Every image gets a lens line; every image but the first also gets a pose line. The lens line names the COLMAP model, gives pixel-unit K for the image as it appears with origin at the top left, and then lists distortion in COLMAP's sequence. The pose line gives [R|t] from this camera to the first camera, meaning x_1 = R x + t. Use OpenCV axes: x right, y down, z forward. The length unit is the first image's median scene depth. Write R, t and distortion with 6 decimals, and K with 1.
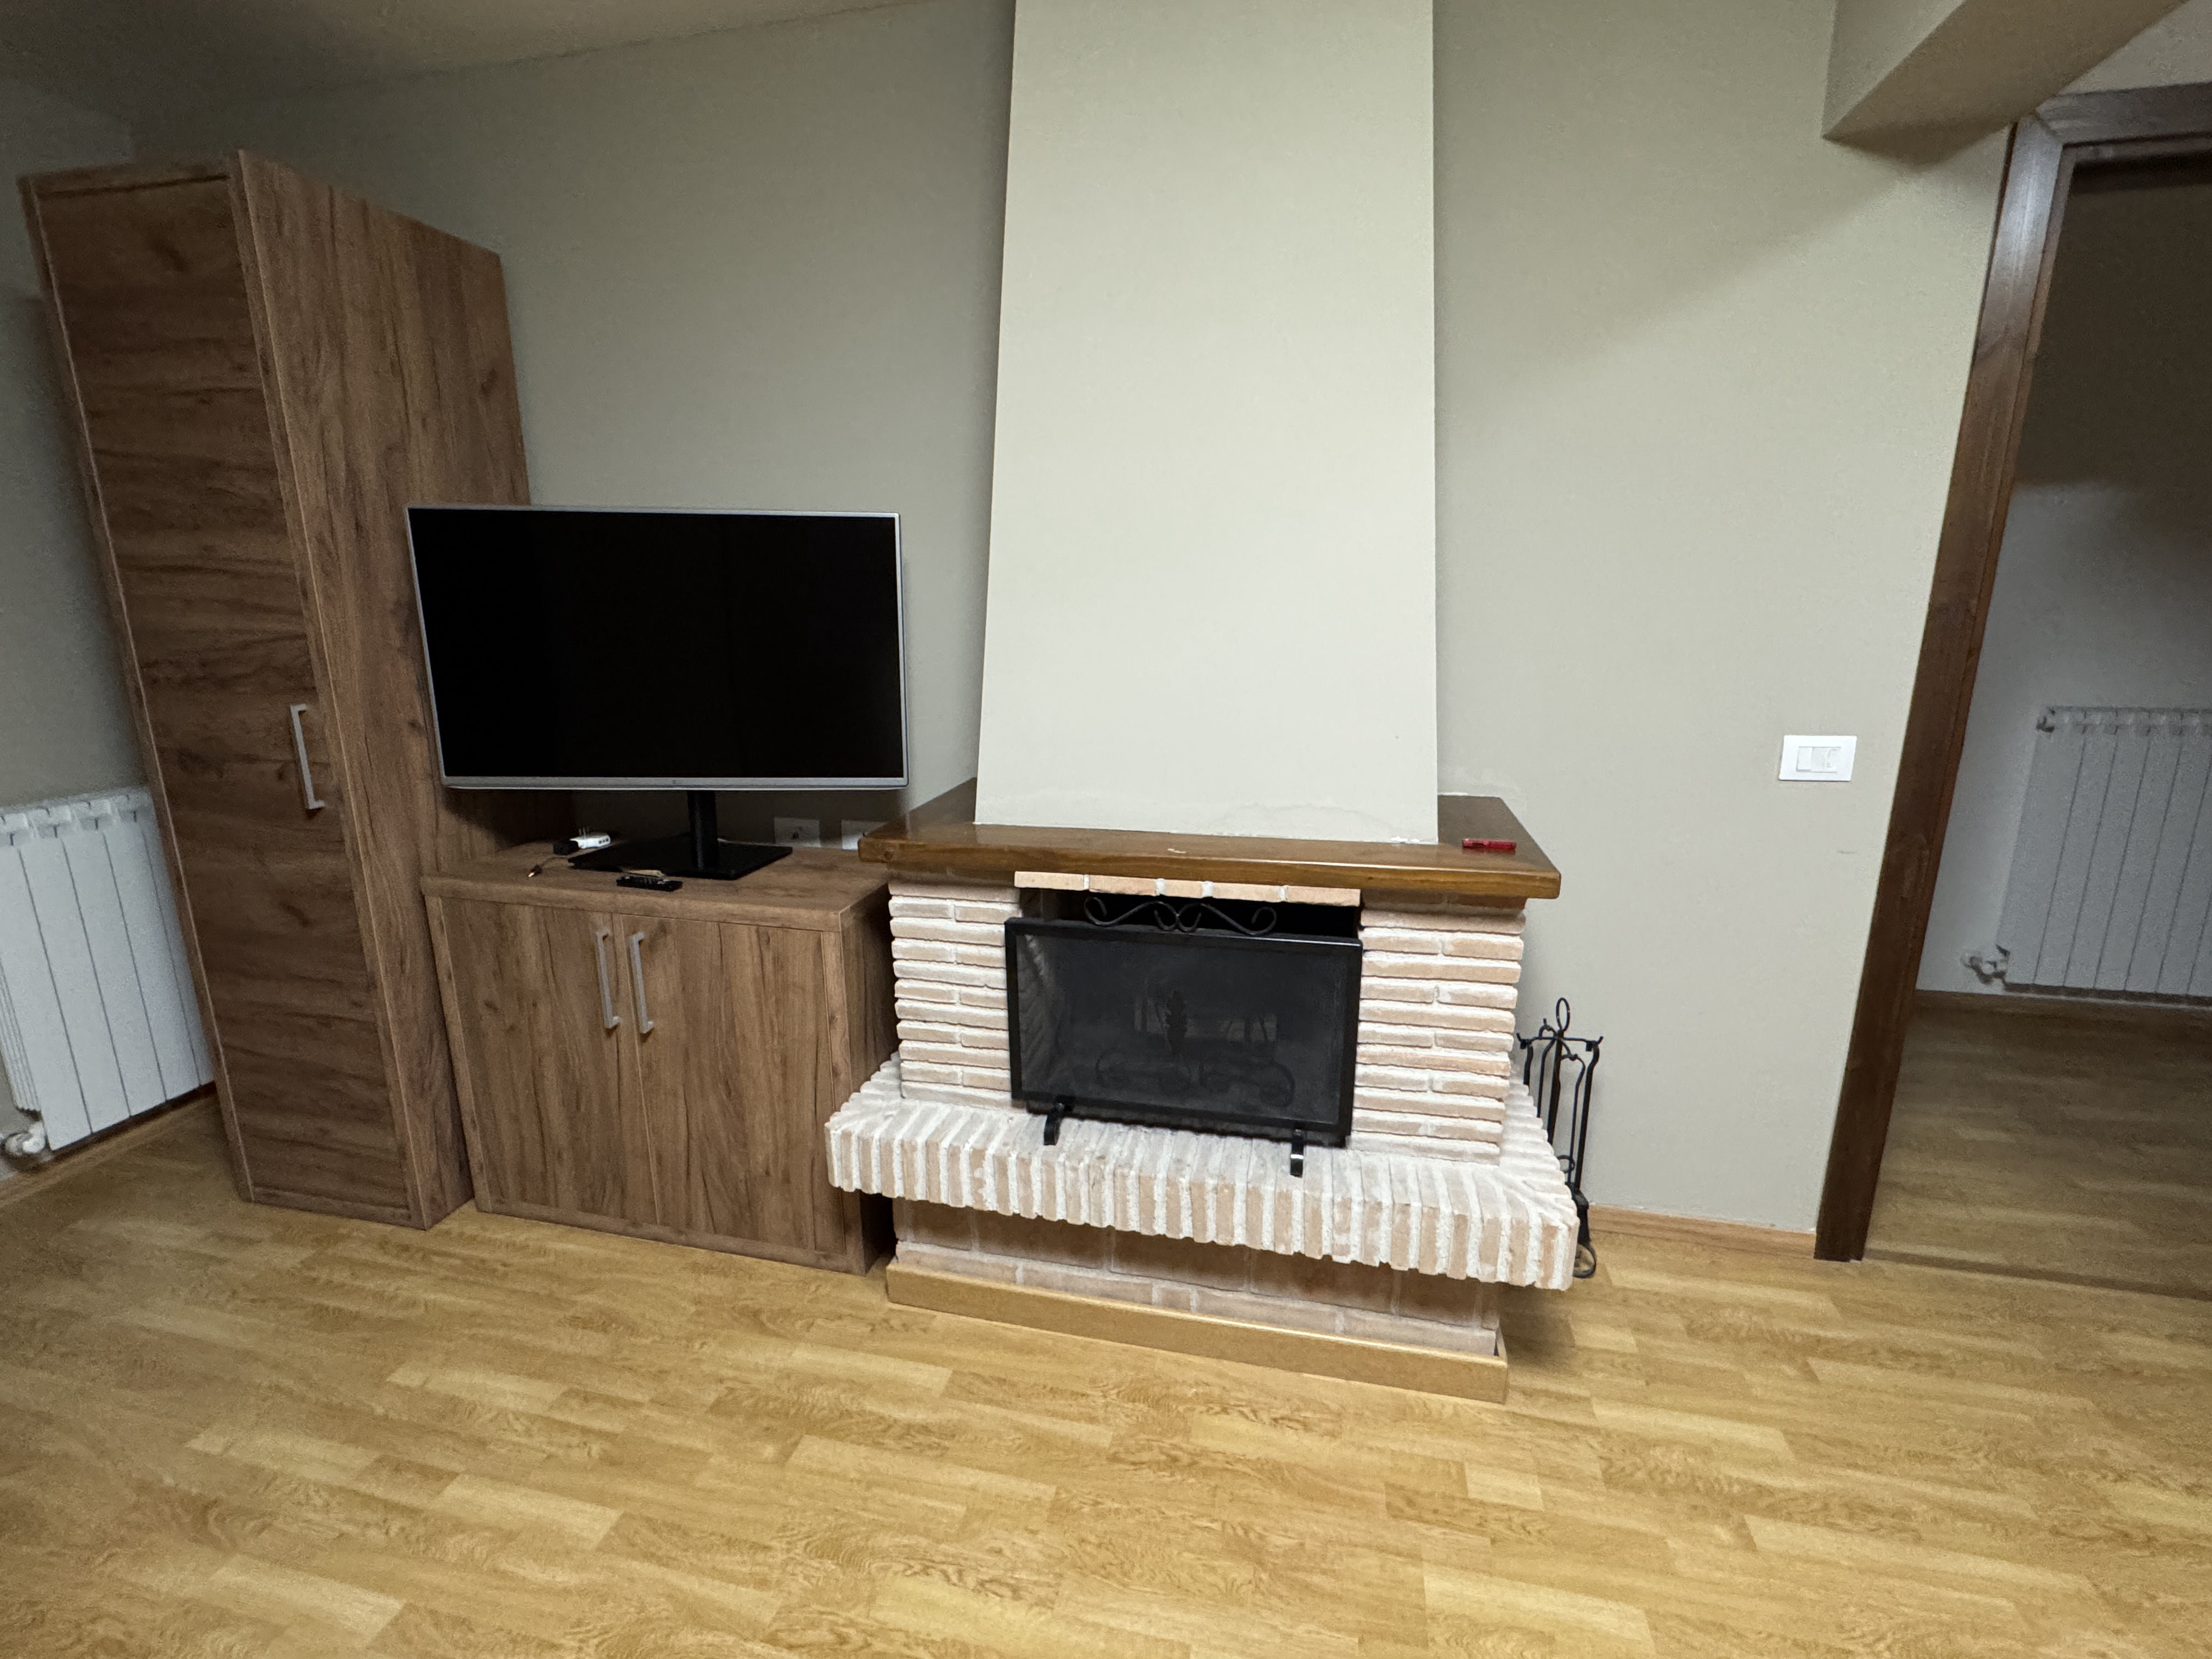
lens RADIAL K [[1000.0, 0, 1106.0], [0, 1000.0, 829.5], [0, 0, 1]] dist [-0.001074, -0.000031]
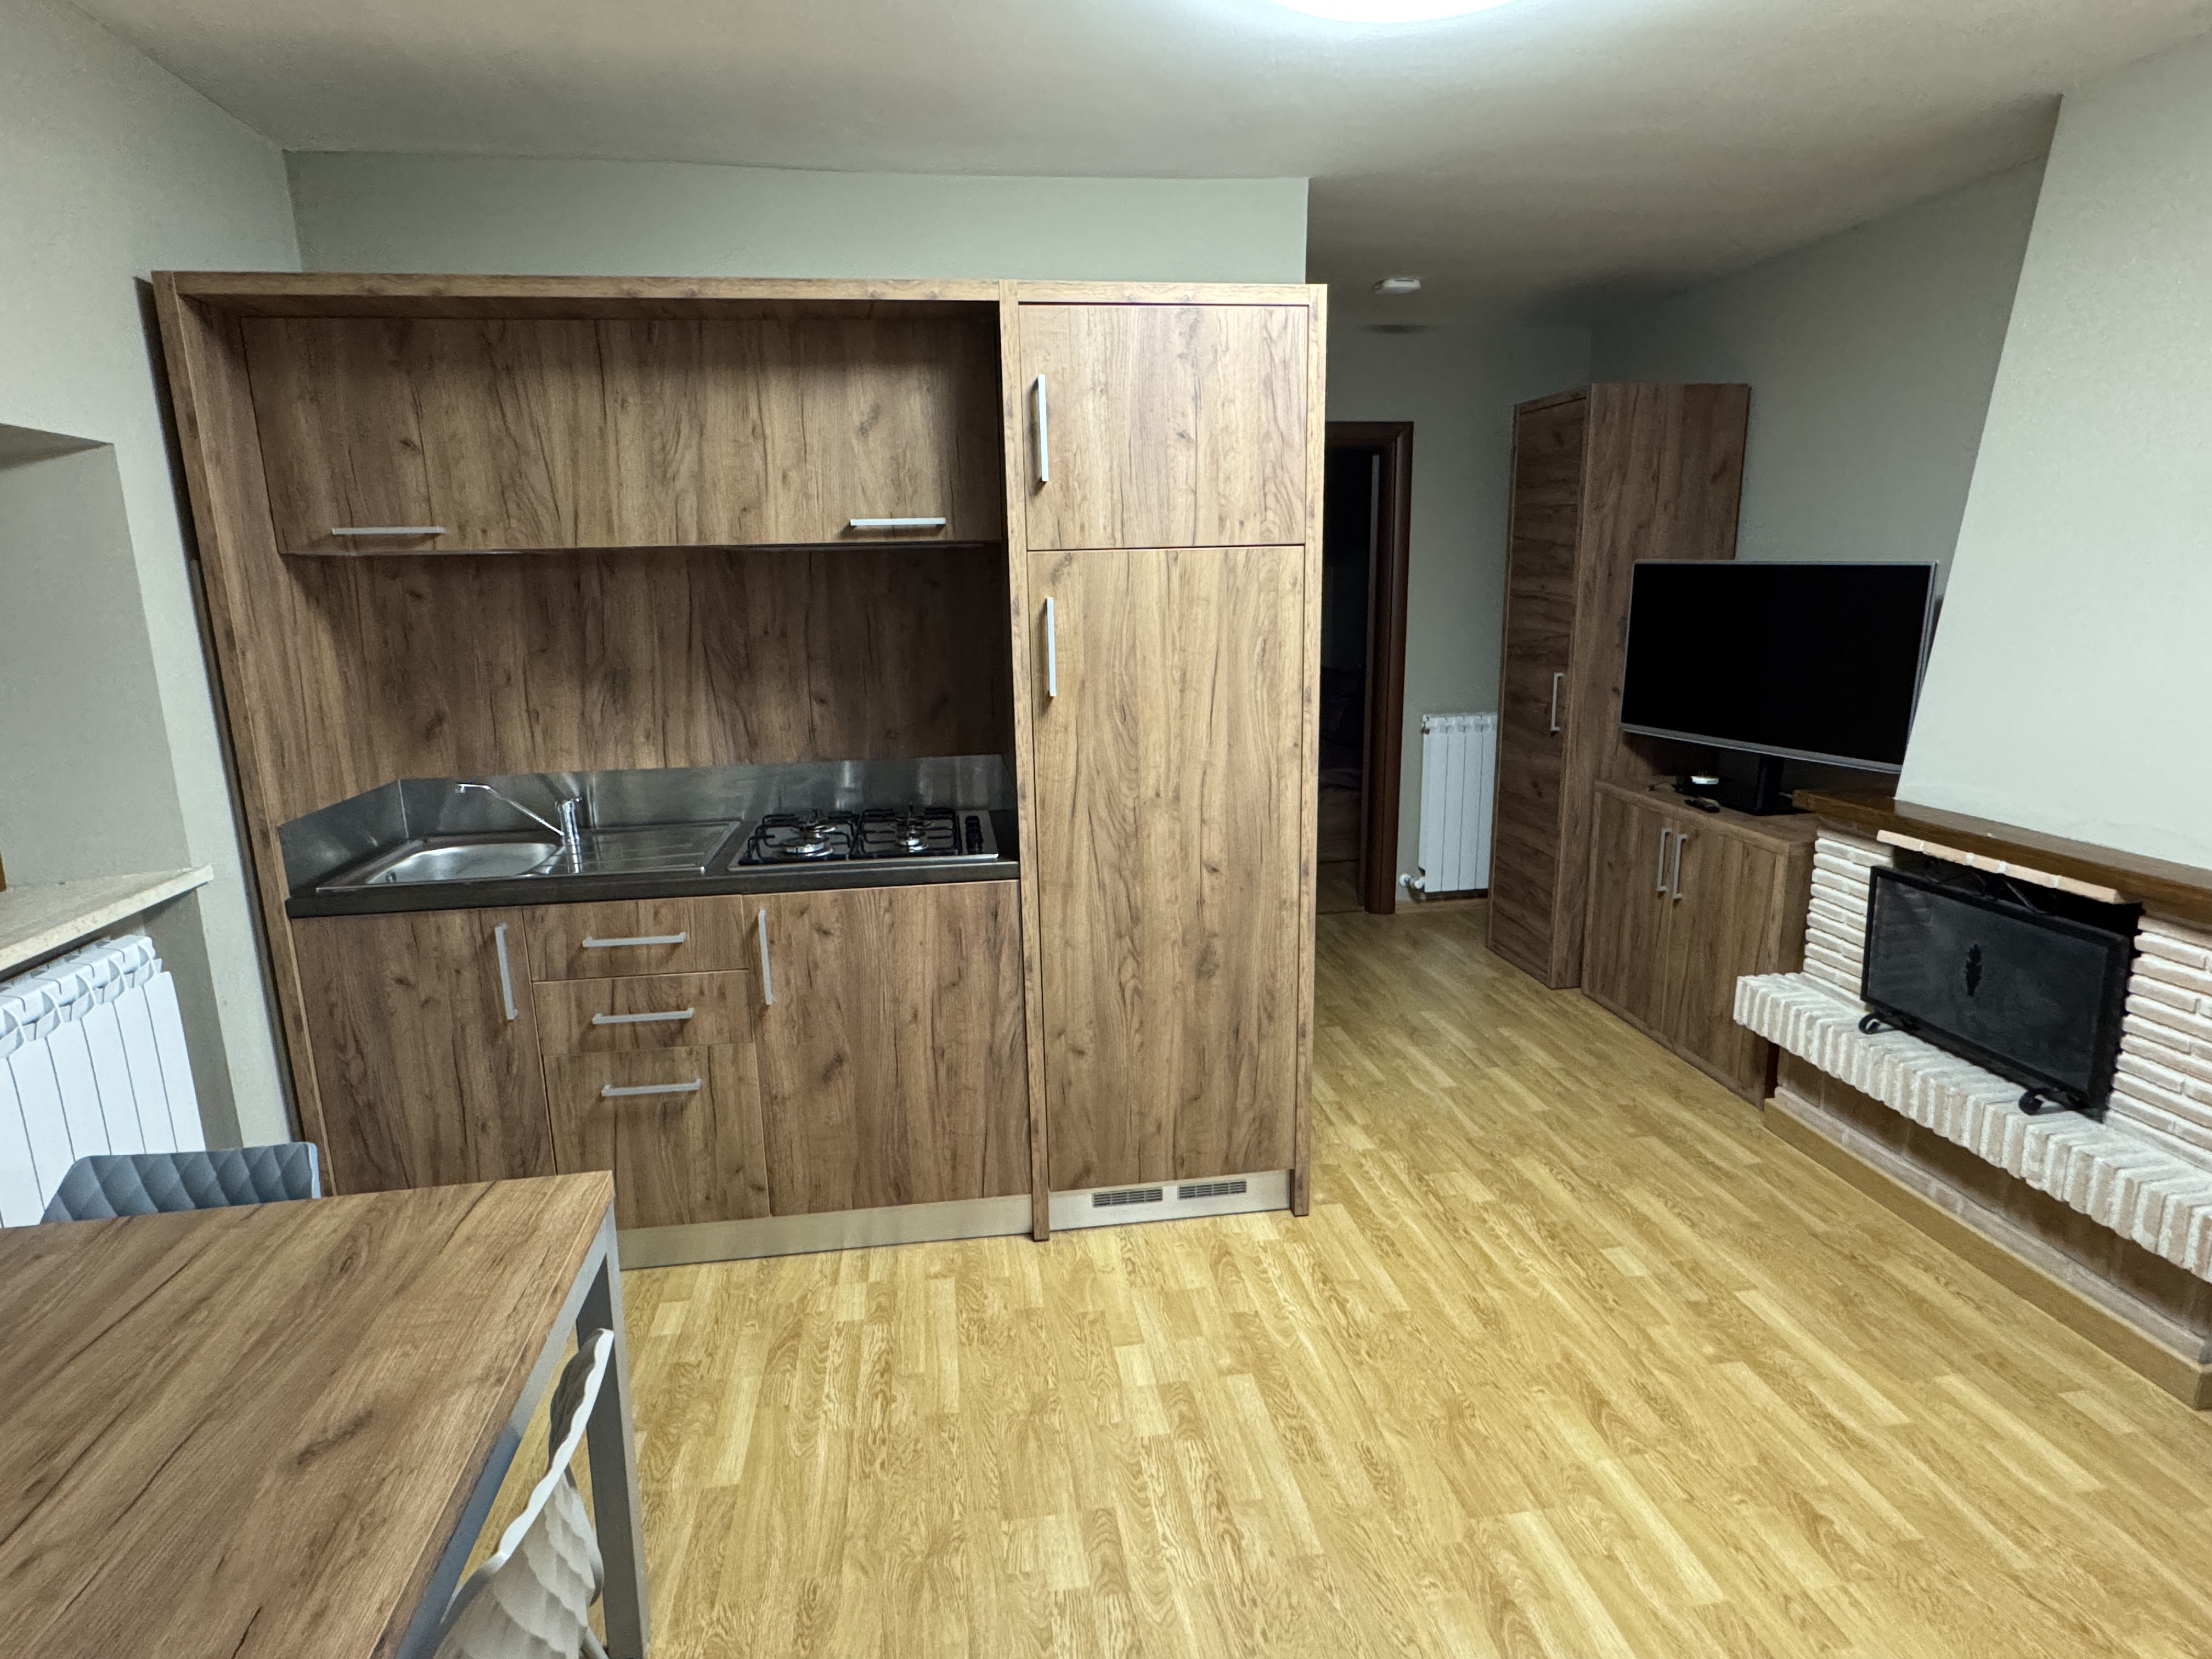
lens RADIAL K [[1181.6, 0, 1100.3], [0, 1181.6, 827.4], [0, 0, 1]] dist [-0.001642, 0.000664]
pose [[0.371180, 0.195556, -0.907735, 0.938088], [-0.195519, 0.972115, 0.129477, 0.035398], [0.907743, 0.129421, 0.399065, -0.611312]]
